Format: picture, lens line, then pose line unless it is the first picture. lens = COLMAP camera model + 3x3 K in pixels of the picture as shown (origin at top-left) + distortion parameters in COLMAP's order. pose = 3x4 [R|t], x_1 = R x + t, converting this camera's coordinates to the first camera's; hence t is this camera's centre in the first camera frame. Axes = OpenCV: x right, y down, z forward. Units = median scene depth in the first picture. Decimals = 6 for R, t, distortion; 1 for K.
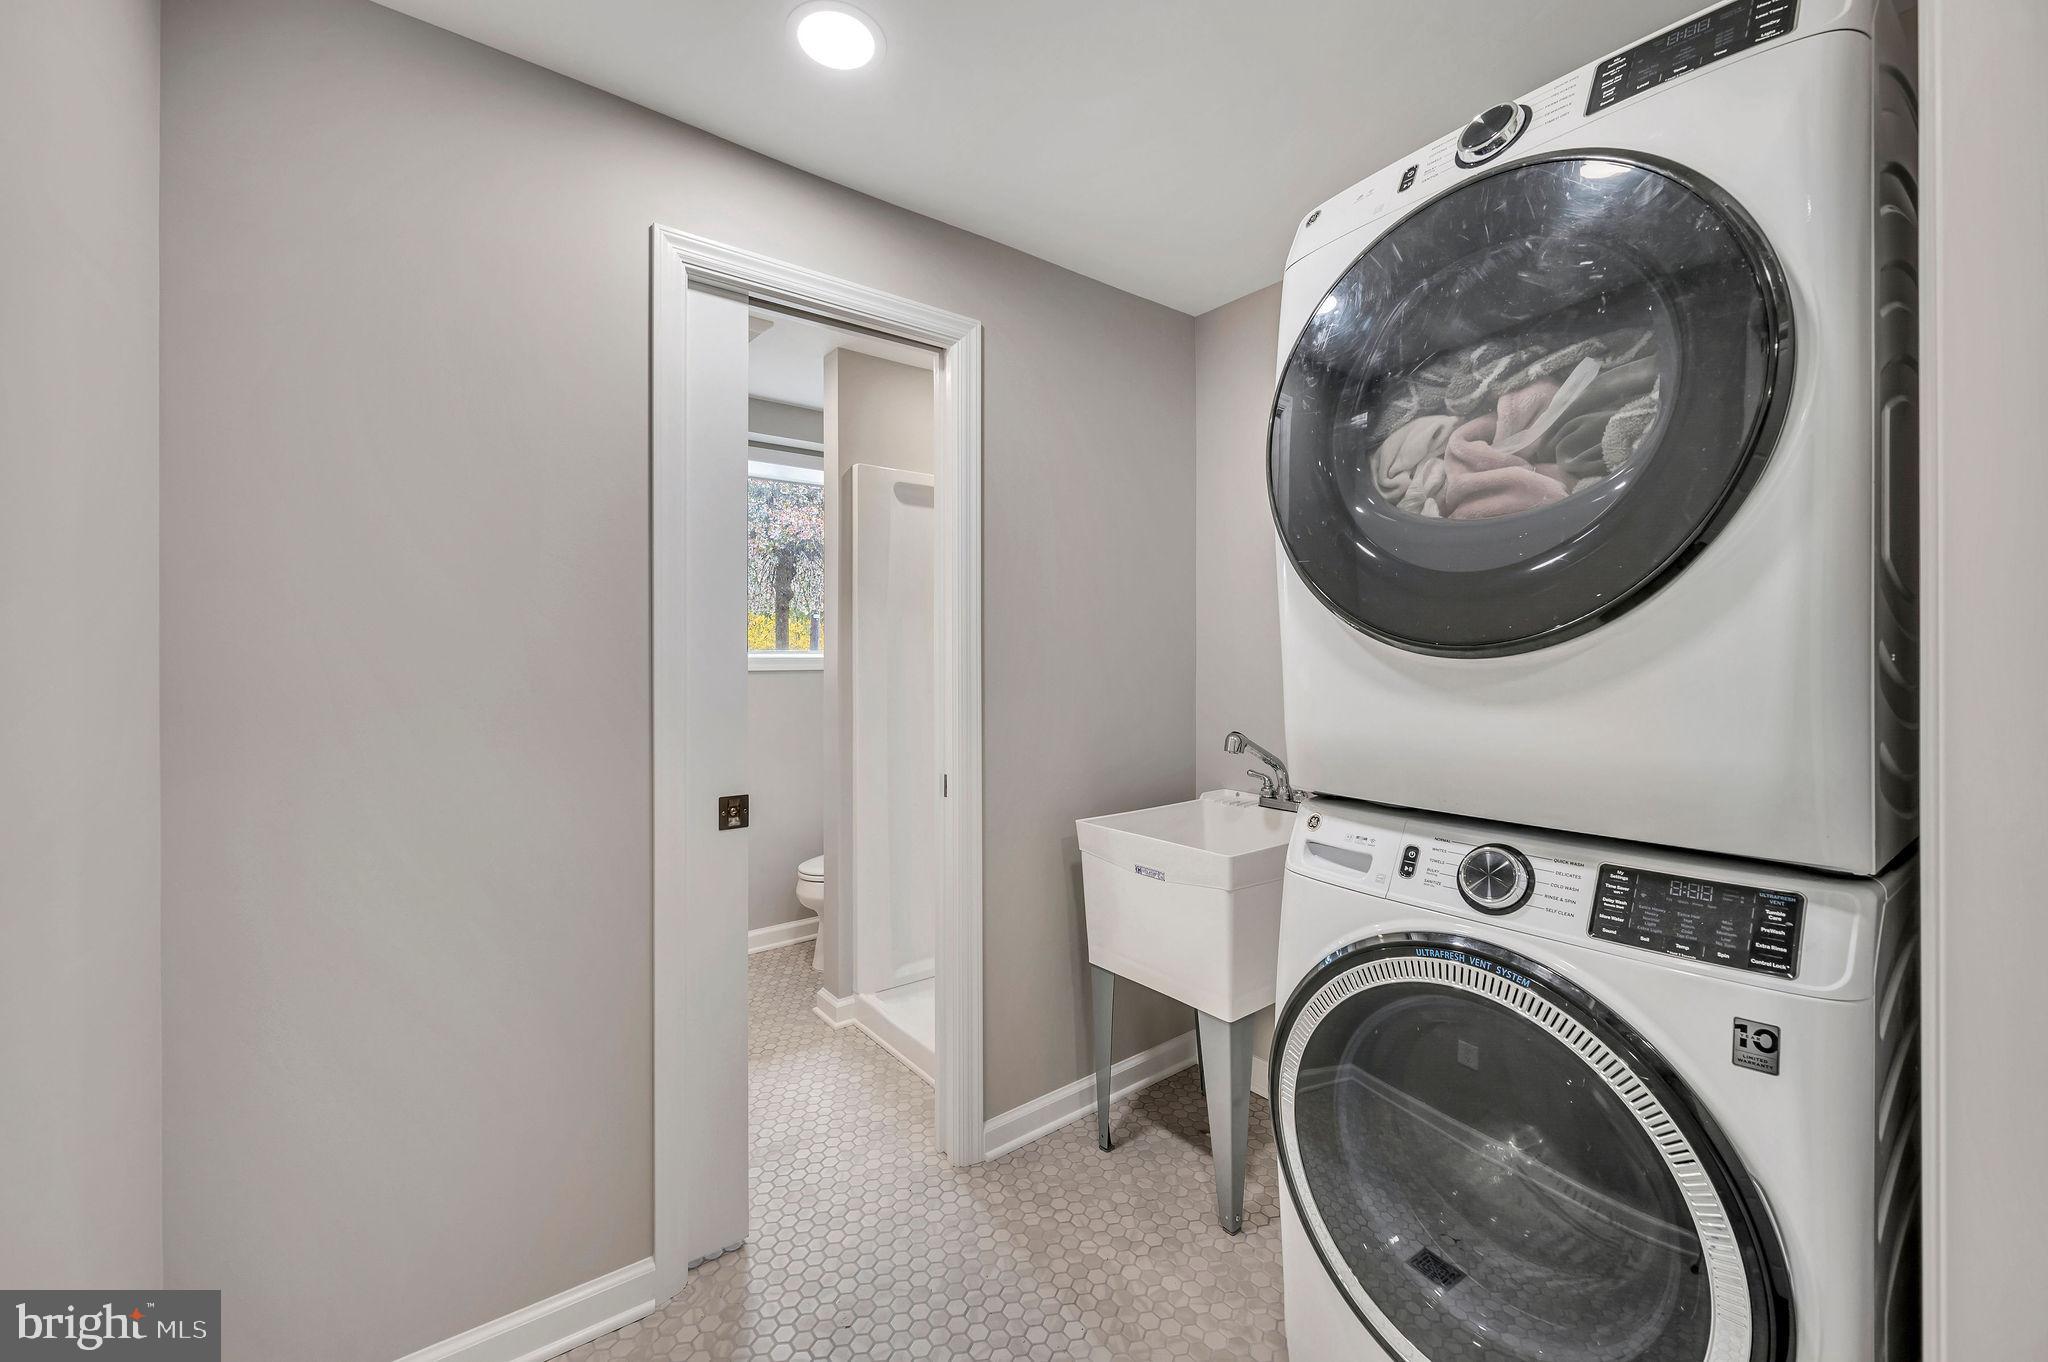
lens RADIAL K [[855.2, 0, 1023.7], [0, 855.2, 669.6], [0, 0, 1]] dist [-0.002358, -0.000027]
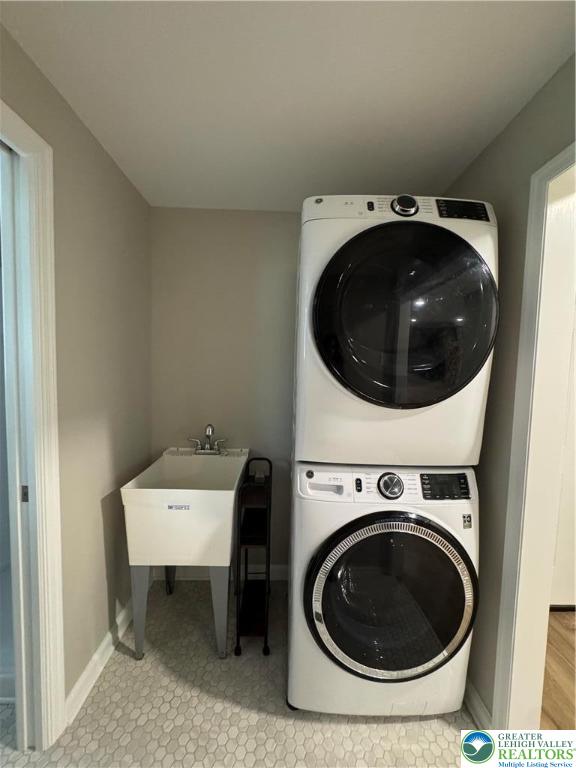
lens RADIAL K [[308.2, 0, 286.4], [0, 308.2, 386.3], [0, 0, 1]] dist [-0.000571, 0.000272]
pose [[0.577778, -0.039723, 0.815227, -0.411563], [-0.020286, 0.997807, 0.062998, -0.122564], [-0.815942, -0.052937, 0.575705, 0.675797]]
